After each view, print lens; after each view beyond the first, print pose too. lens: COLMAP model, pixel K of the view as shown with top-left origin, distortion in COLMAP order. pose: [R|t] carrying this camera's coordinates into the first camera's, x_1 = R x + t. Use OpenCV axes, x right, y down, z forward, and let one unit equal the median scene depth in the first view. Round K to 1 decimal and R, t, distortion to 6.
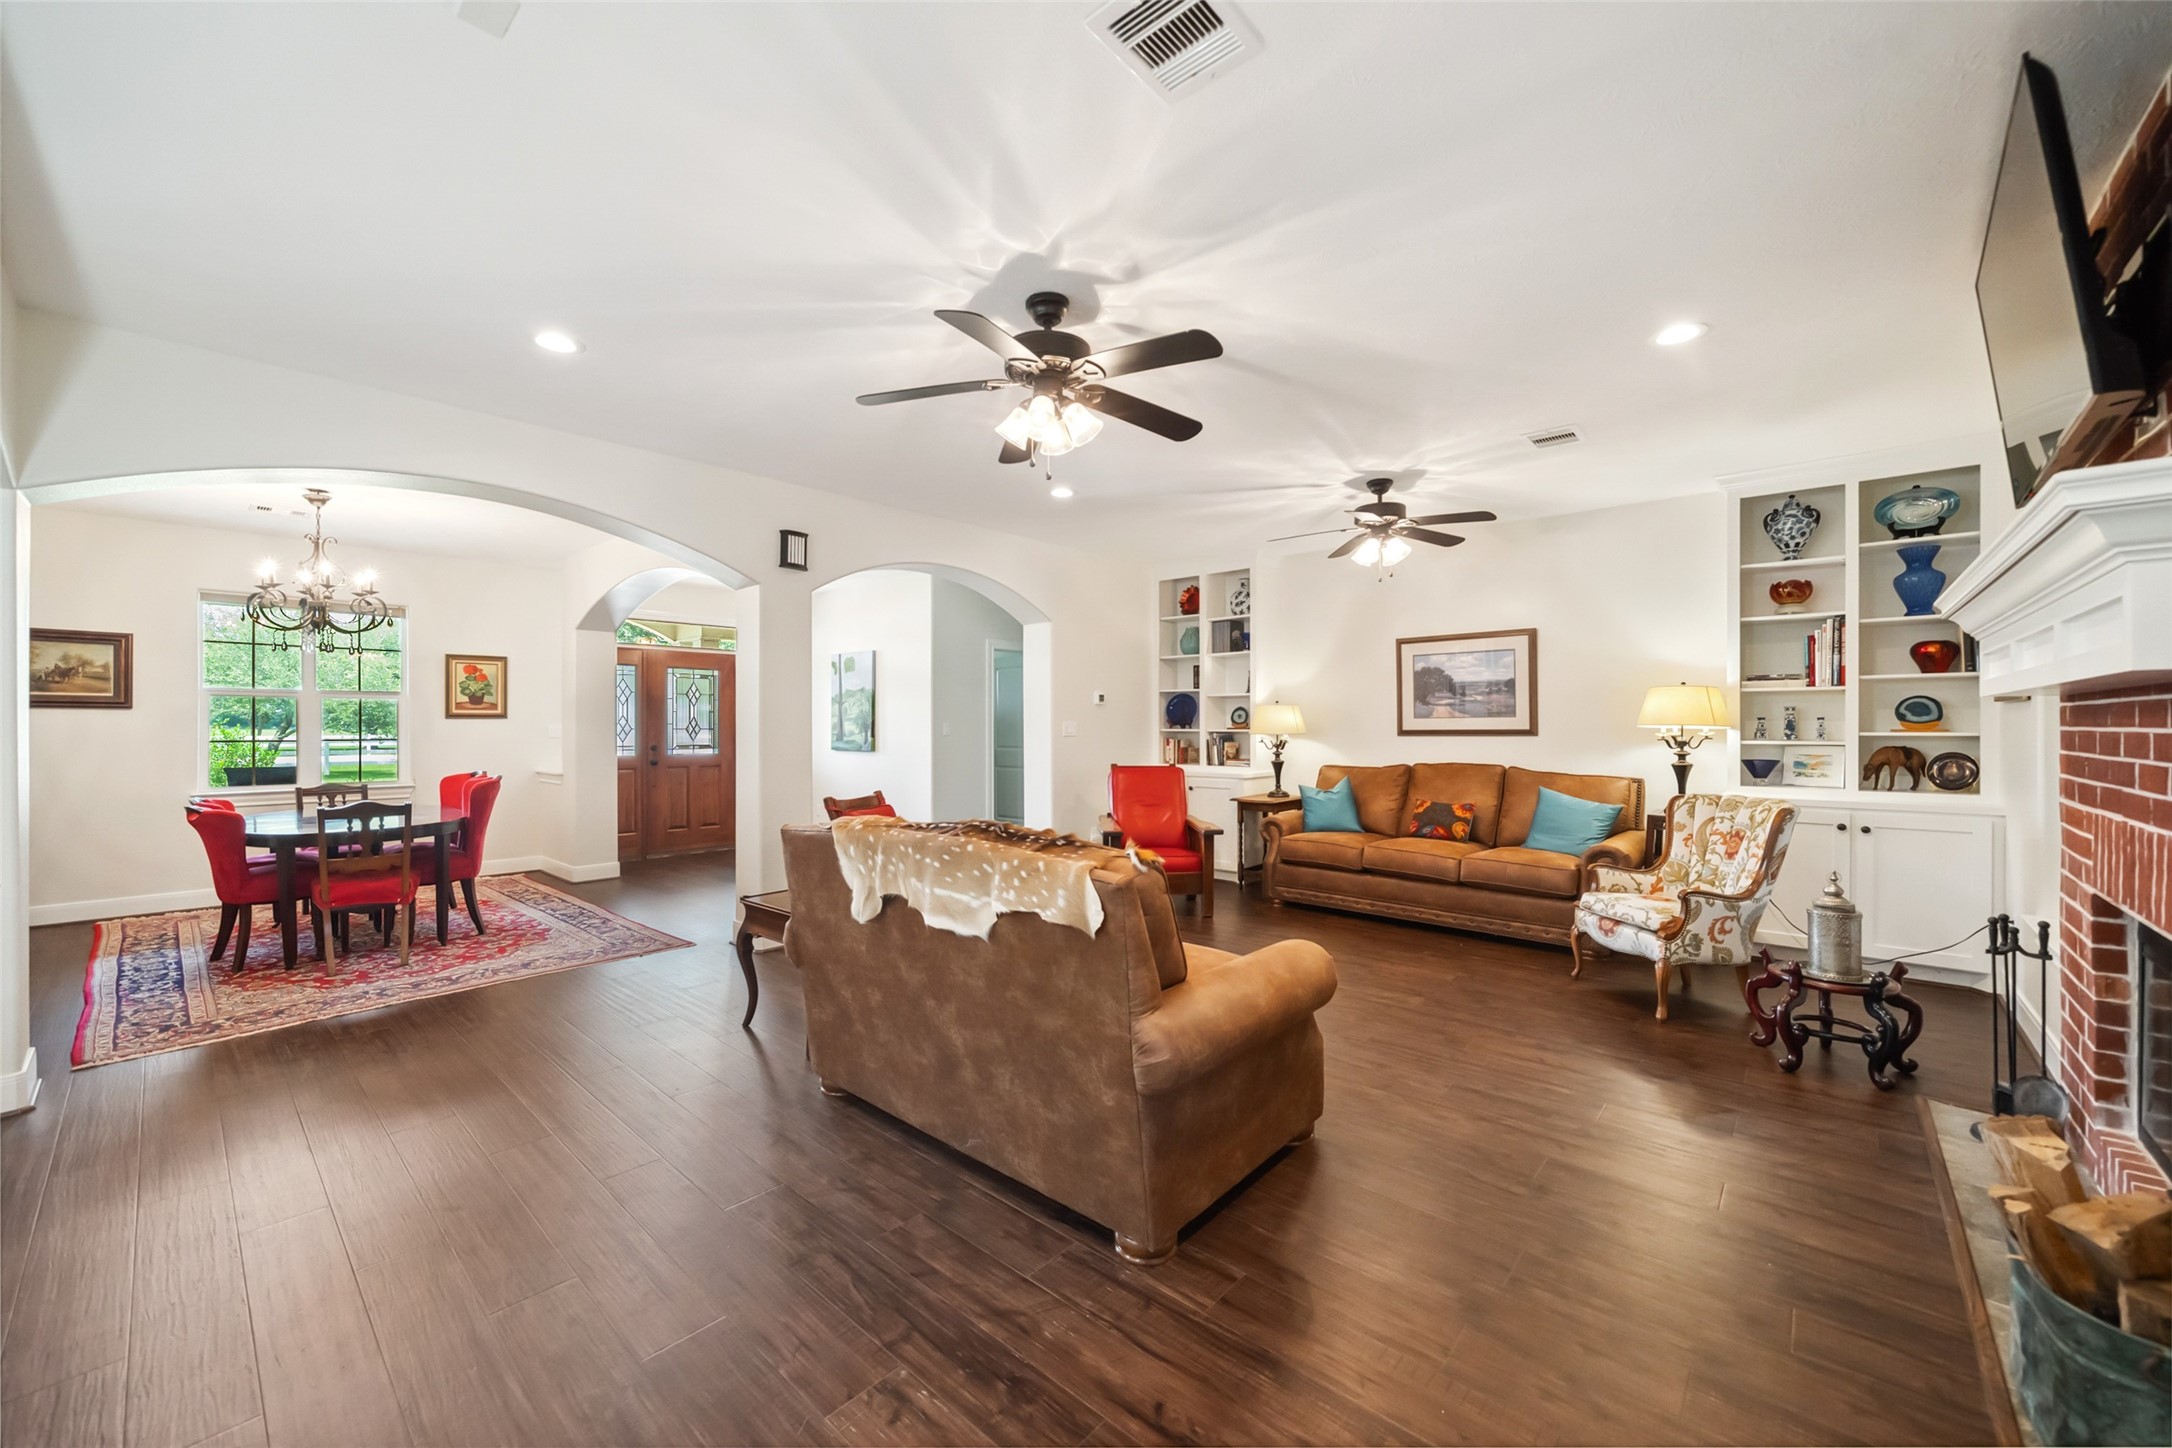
lens RADIAL K [[830.6, 0, 1089.4], [0, 830.6, 726.8], [0, 0, 1]] dist [-0.003439, -0.000259]
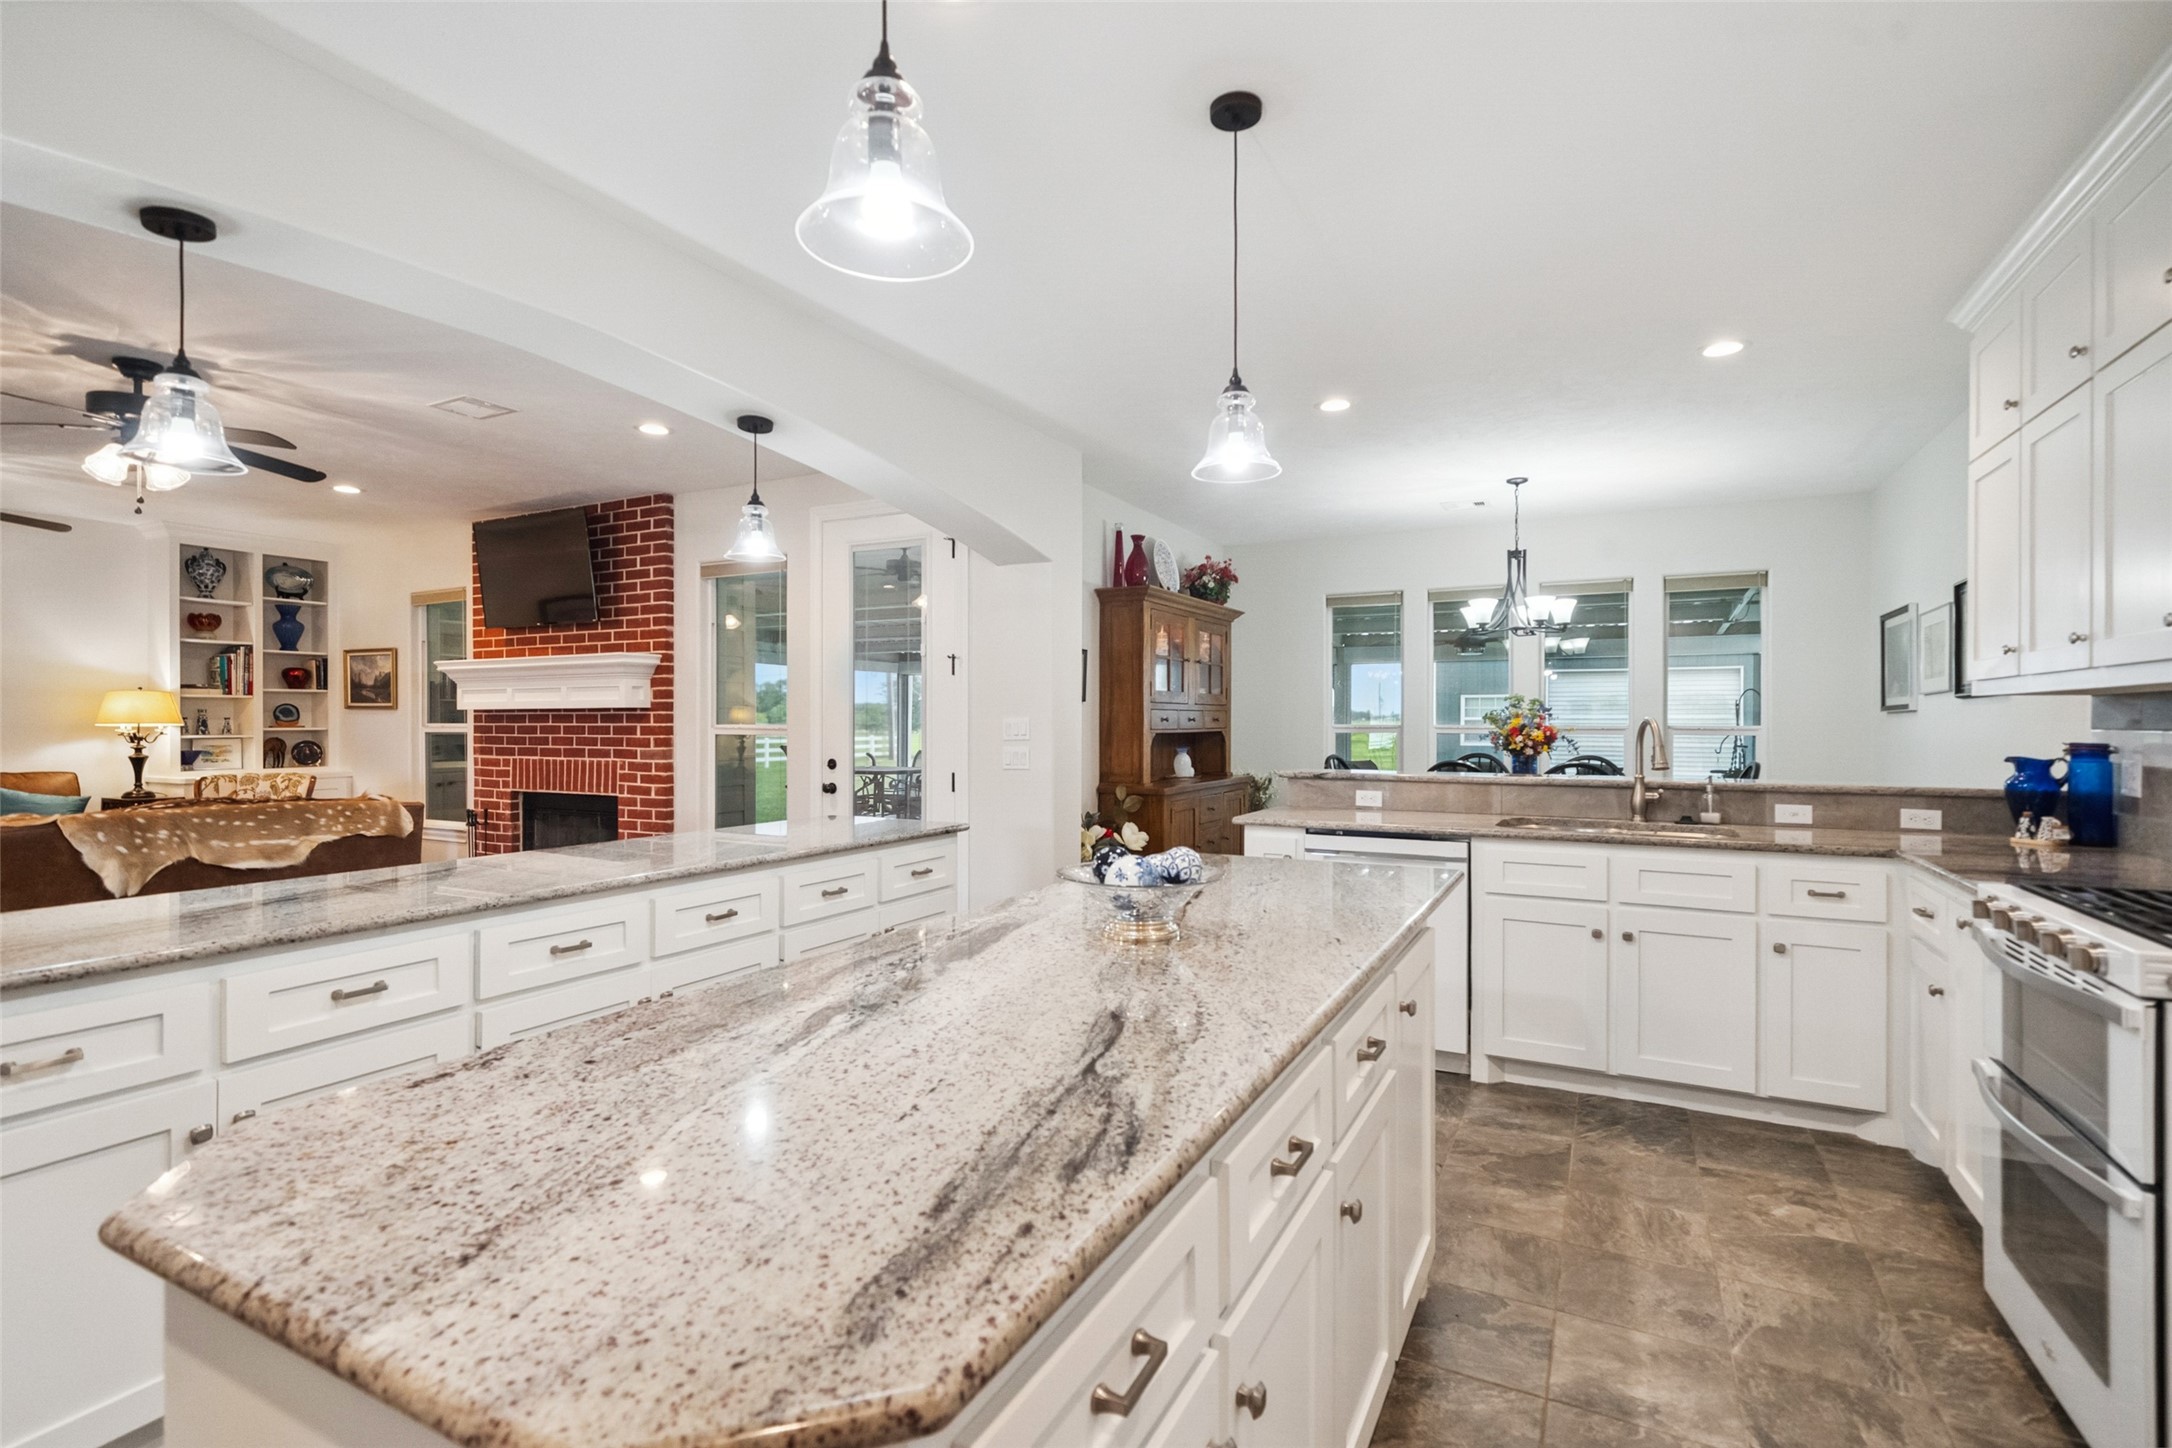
lens RADIAL K [[995.9, 0, 1091.9], [0, 995.9, 722.1], [0, 0, 1]] dist [-0.003713, 0.002101]
pose [[-0.246680, 0.000111, 0.969097, -0.941595], [0.003317, 0.999994, 0.000729, -0.000040], [-0.969091, 0.003394, -0.246679, 0.022188]]
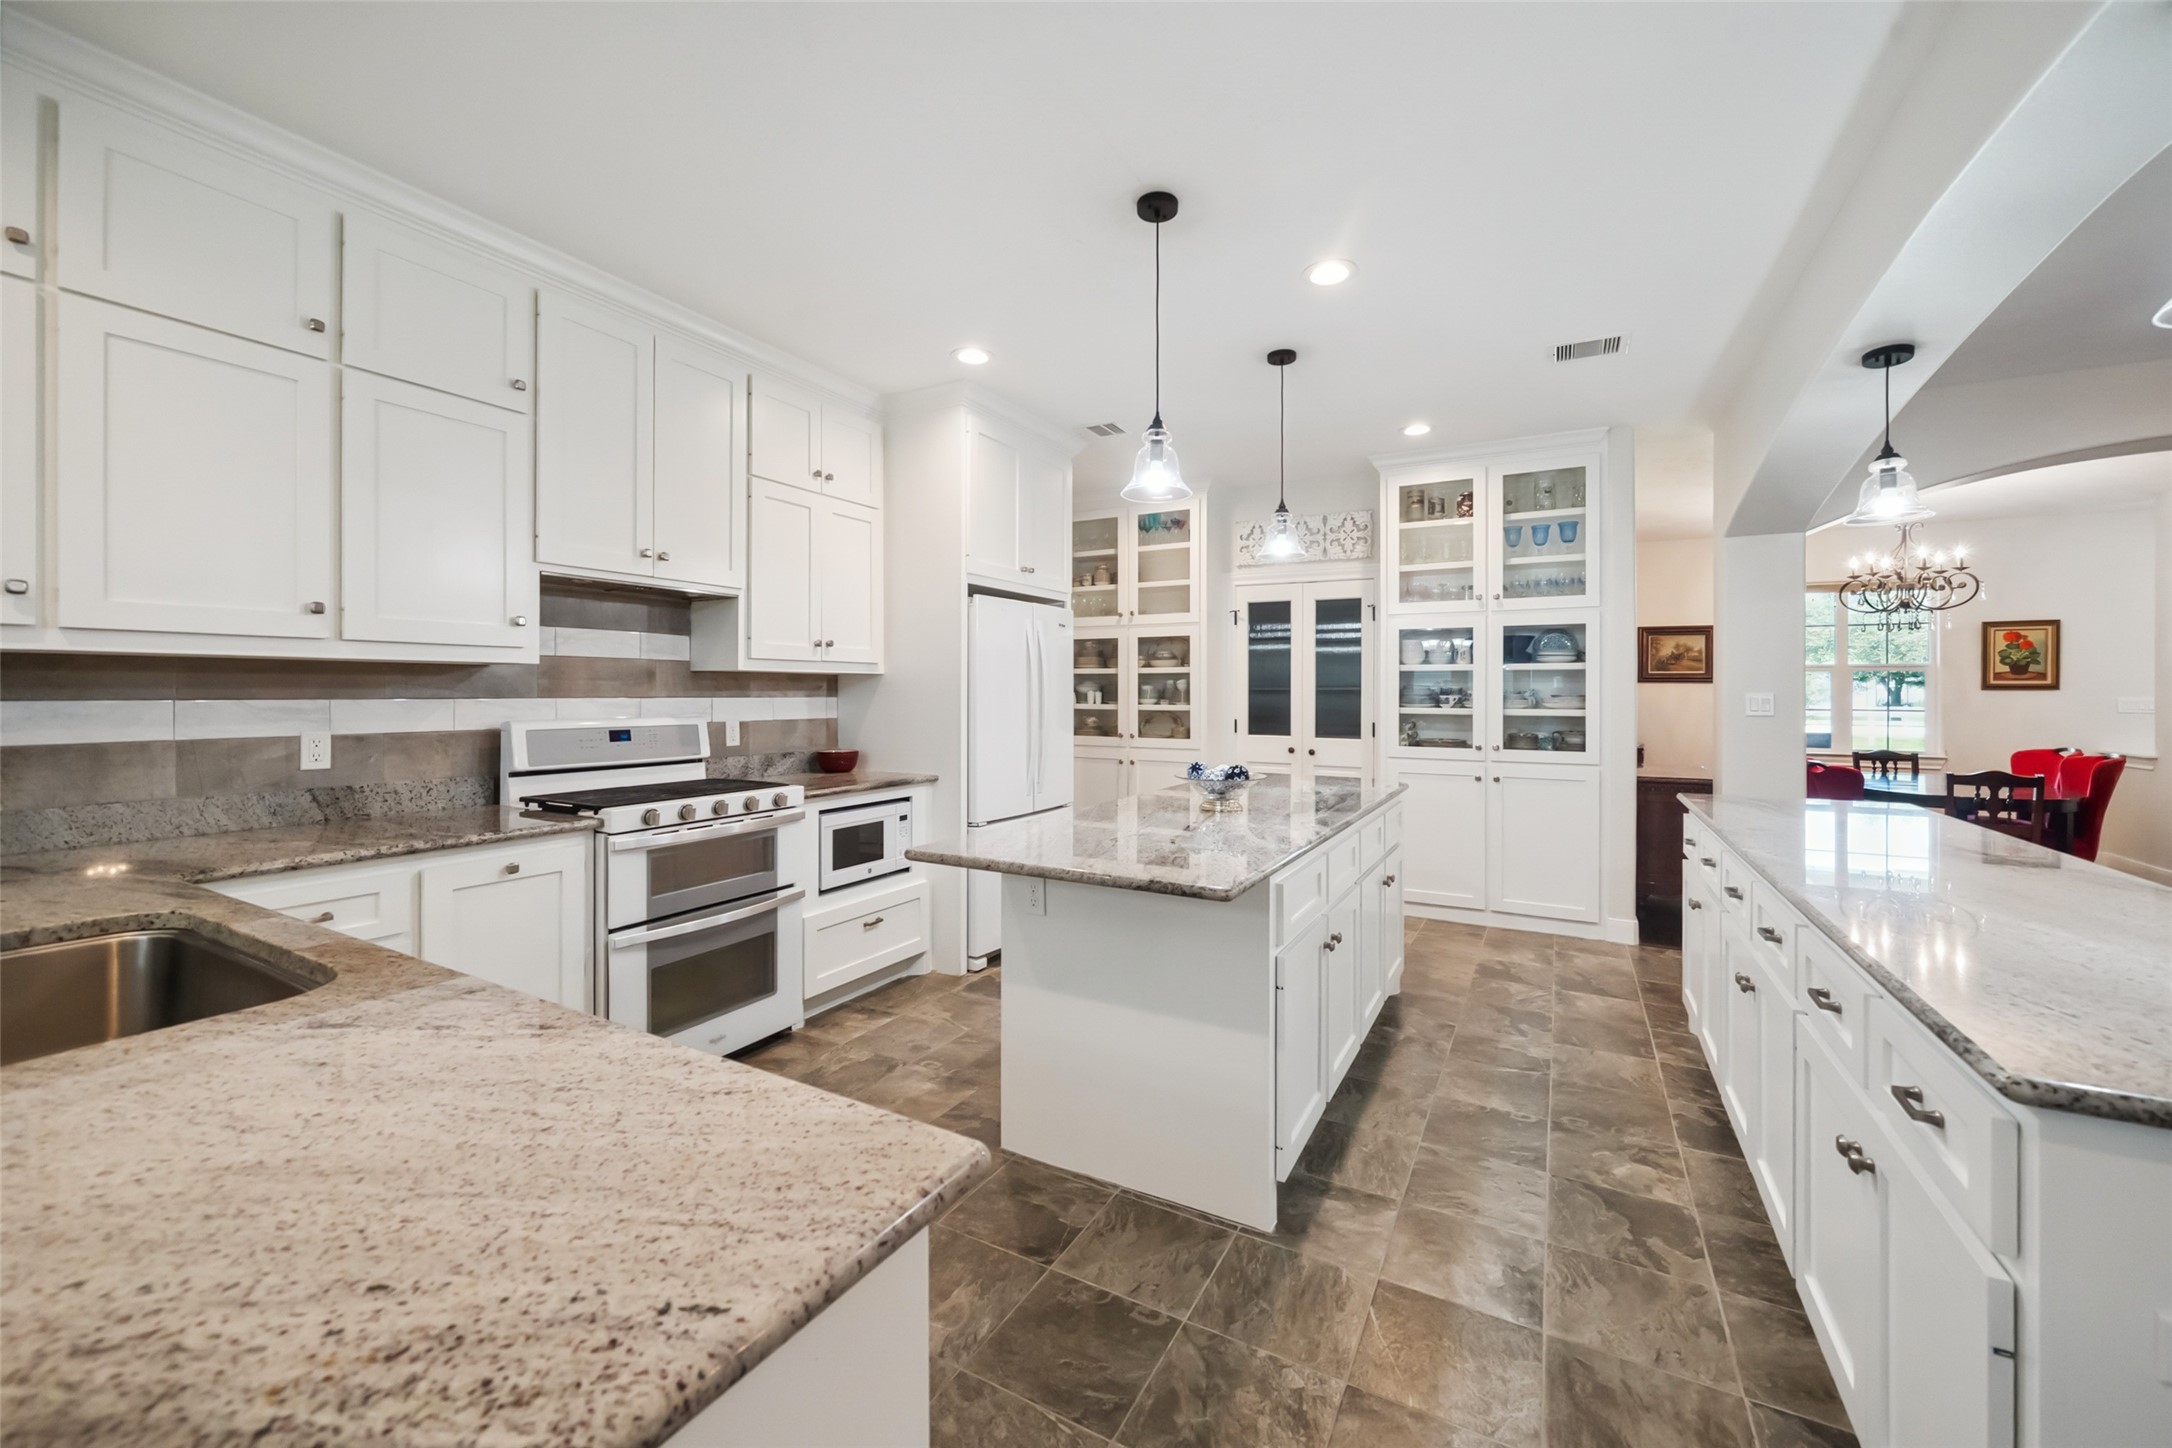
lens RADIAL K [[830.6, 0, 1097.0], [0, 830.6, 696.6], [0, 0, 1]] dist [-0.003439, -0.000259]
pose [[0.217829, 0.007335, -0.975959, -0.089134], [-0.006980, 0.999958, 0.005958, -0.000646], [0.975962, 0.005514, 0.217871, -0.276578]]
